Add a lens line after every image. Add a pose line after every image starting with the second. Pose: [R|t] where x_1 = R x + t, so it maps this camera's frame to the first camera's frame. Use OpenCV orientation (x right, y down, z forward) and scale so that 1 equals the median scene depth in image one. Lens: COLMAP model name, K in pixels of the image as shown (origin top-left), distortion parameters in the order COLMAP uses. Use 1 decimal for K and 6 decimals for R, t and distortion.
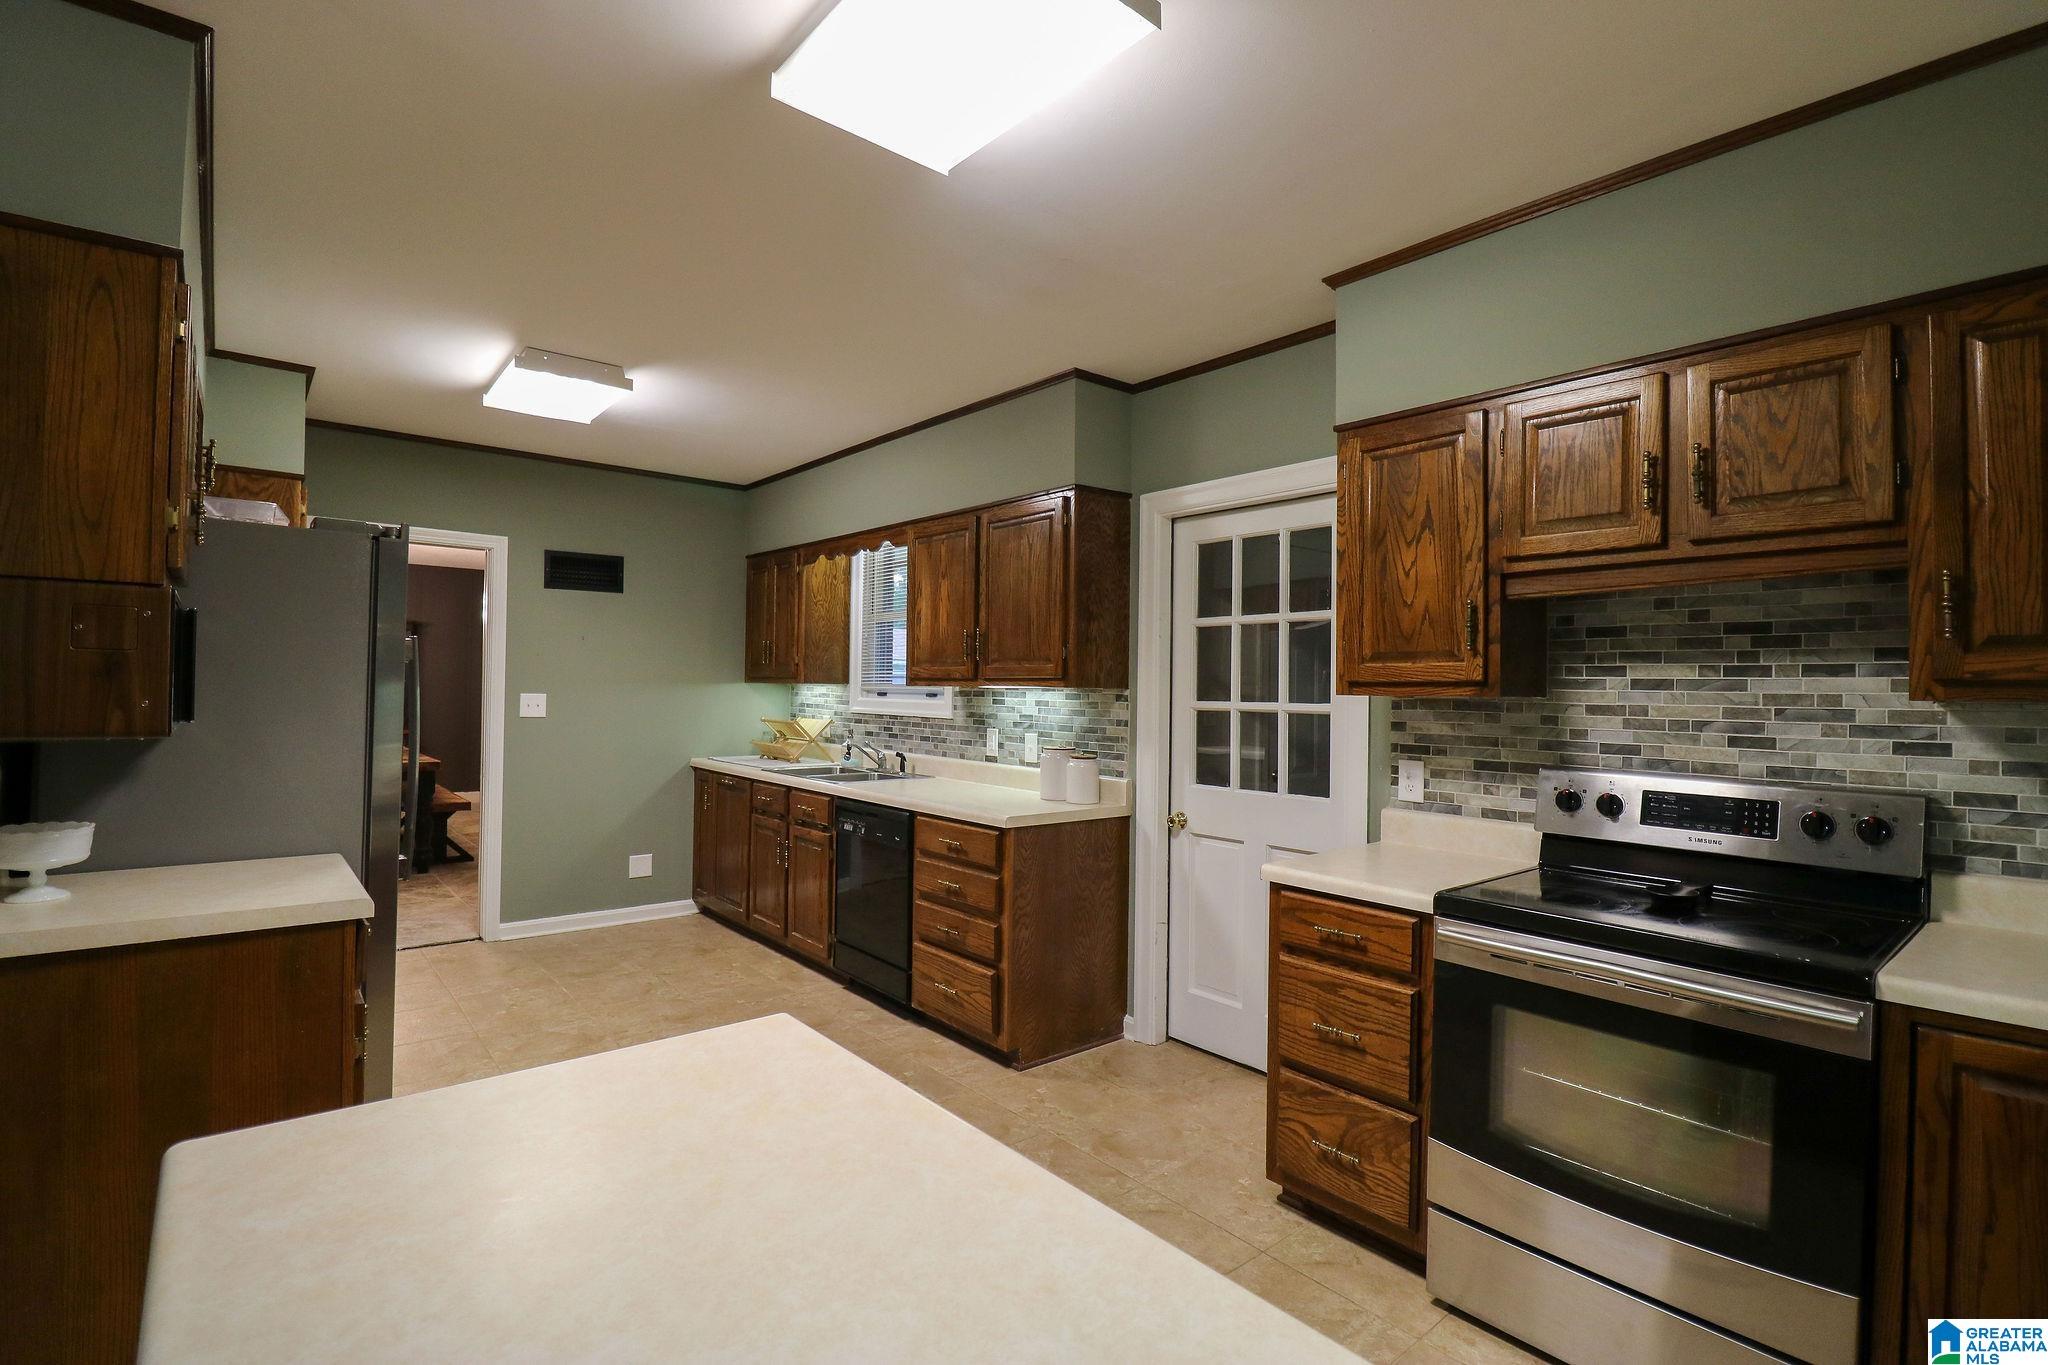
lens RADIAL K [[949.3, 0, 1026.8], [0, 949.3, 680.3], [0, 0, 1]] dist [0.002730, -0.010831]
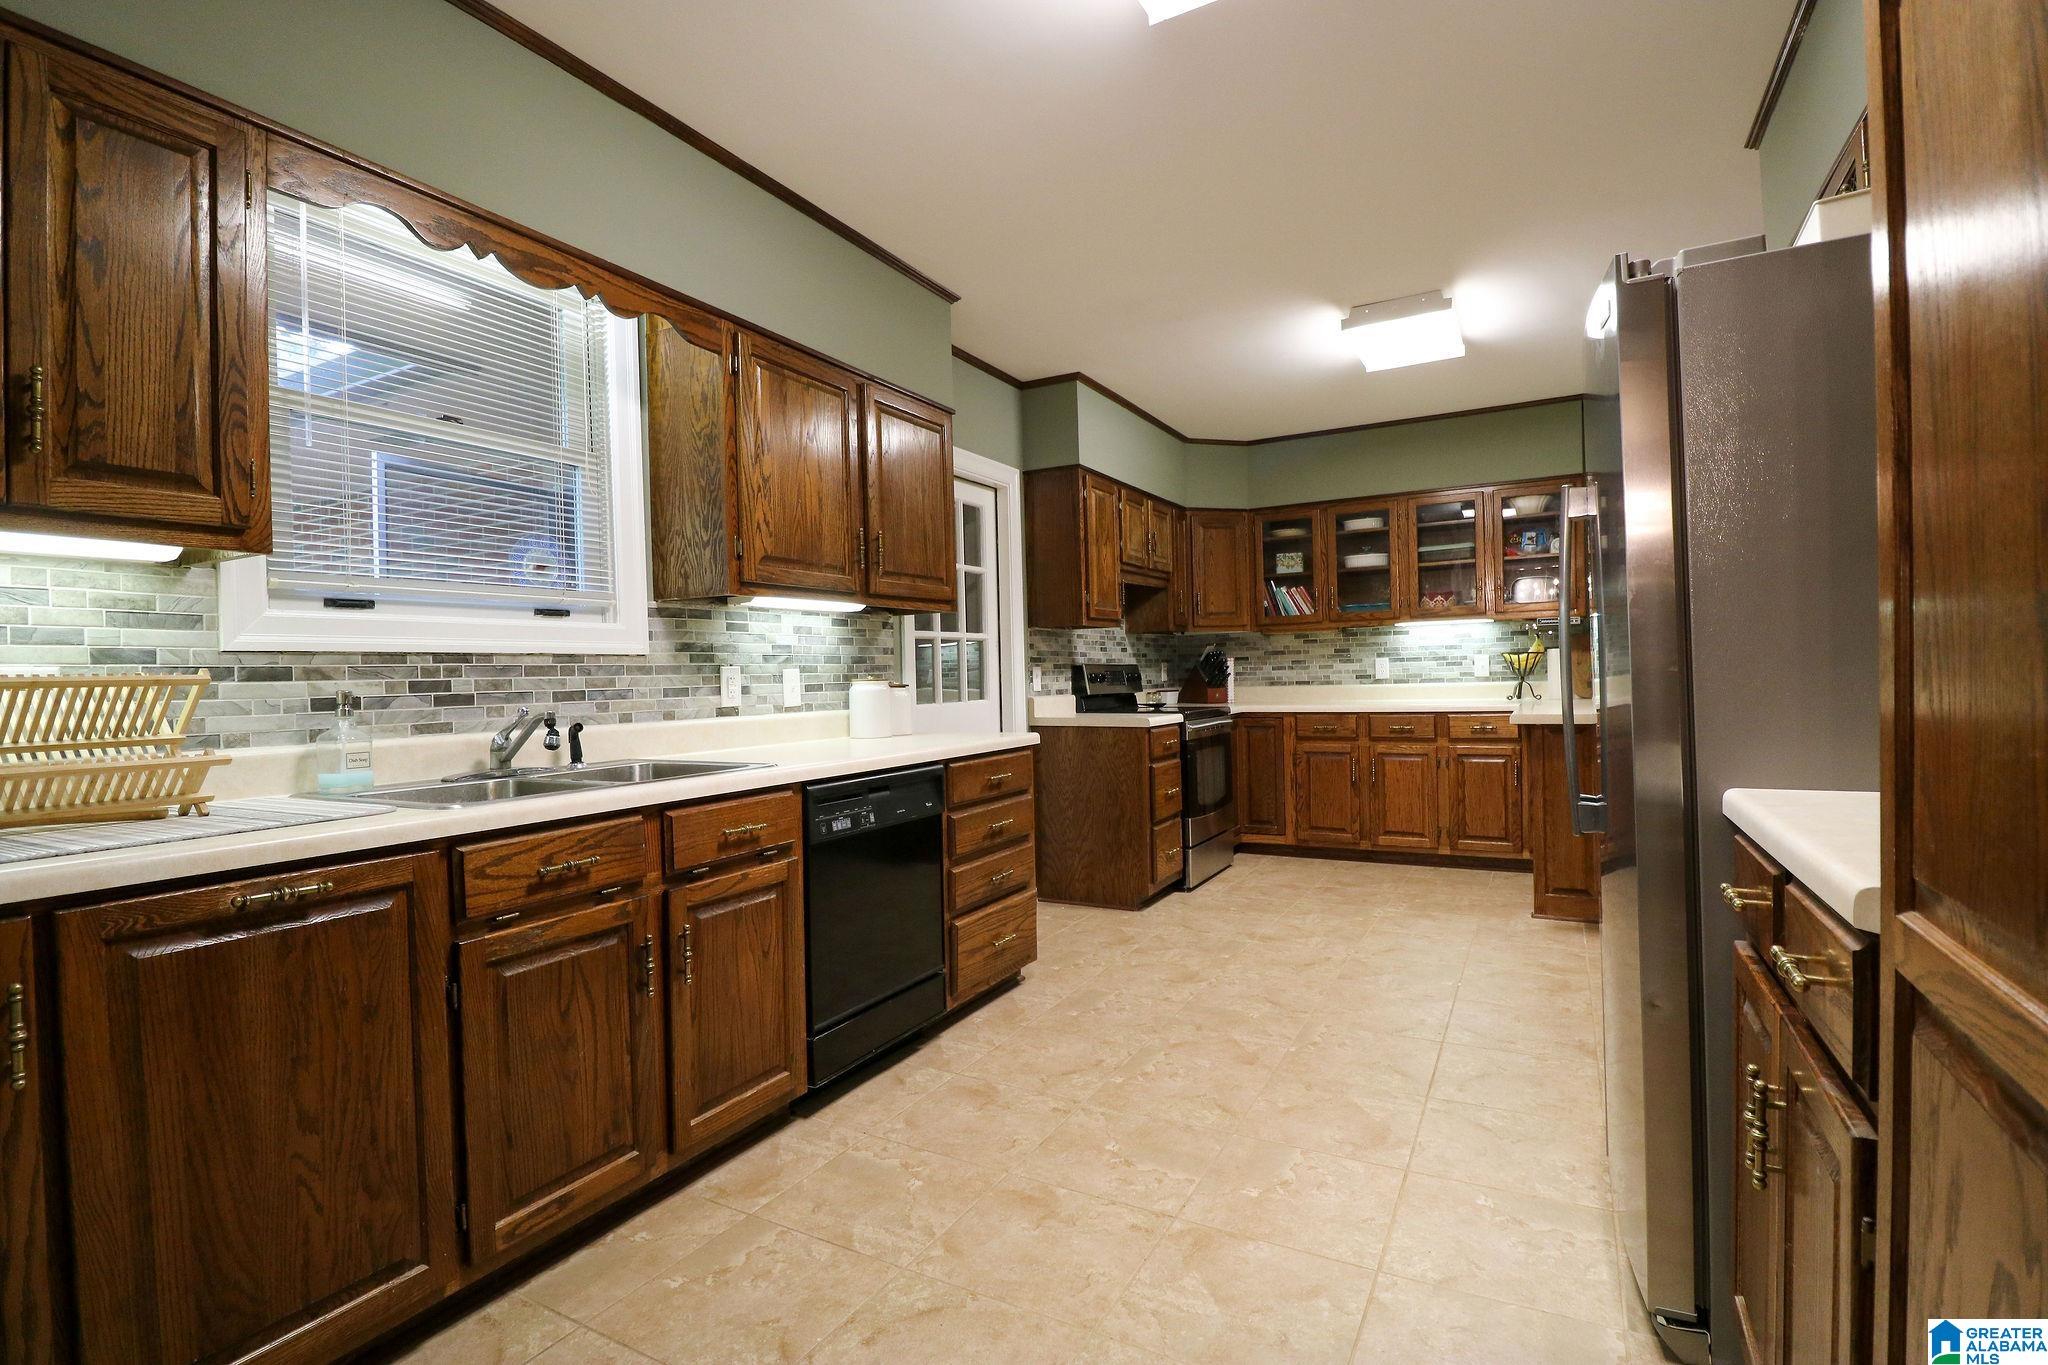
lens RADIAL K [[949.3, 0, 1026.8], [0, 949.3, 680.3], [0, 0, 1]] dist [0.002730, -0.010831]
pose [[-0.358373, -0.010832, 0.933515, -0.760804], [0.012517, 0.999787, 0.016406, 0.053215], [-0.933494, 0.017564, -0.358161, 1.064712]]
